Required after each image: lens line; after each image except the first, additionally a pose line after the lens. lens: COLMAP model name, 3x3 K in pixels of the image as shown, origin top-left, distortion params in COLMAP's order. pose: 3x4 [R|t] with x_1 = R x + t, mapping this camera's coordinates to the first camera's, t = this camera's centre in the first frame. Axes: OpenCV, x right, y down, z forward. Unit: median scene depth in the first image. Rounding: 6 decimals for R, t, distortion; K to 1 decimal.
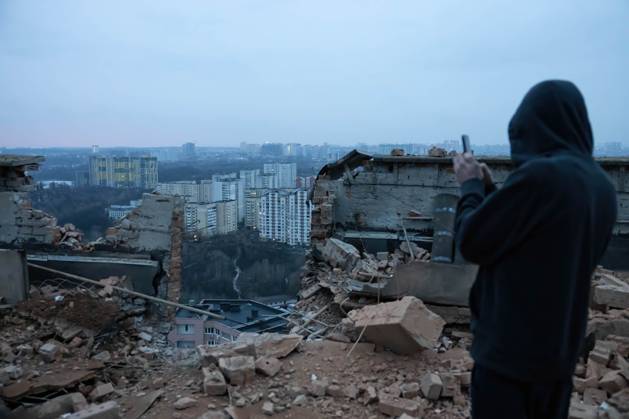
lens RADIAL K [[387.8, 0, 324.0], [0, 387.8, 228.1], [0, 0, 1]] dist [-0.013887, 0.003871]
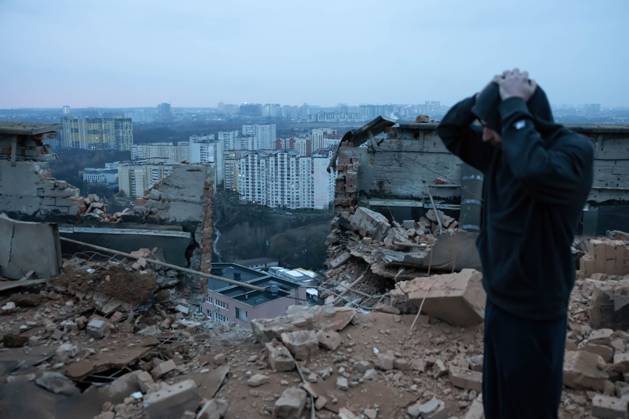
lens RADIAL K [[388.8, 0, 275.4], [0, 388.8, 203.0], [0, 0, 1]] dist [-0.012153, 0.002112]
pose [[0.999731, -0.006157, 0.022360, -0.233512], [0.005112, 0.998906, 0.046484, -0.033350], [-0.022622, -0.046357, 0.998669, 0.016194]]
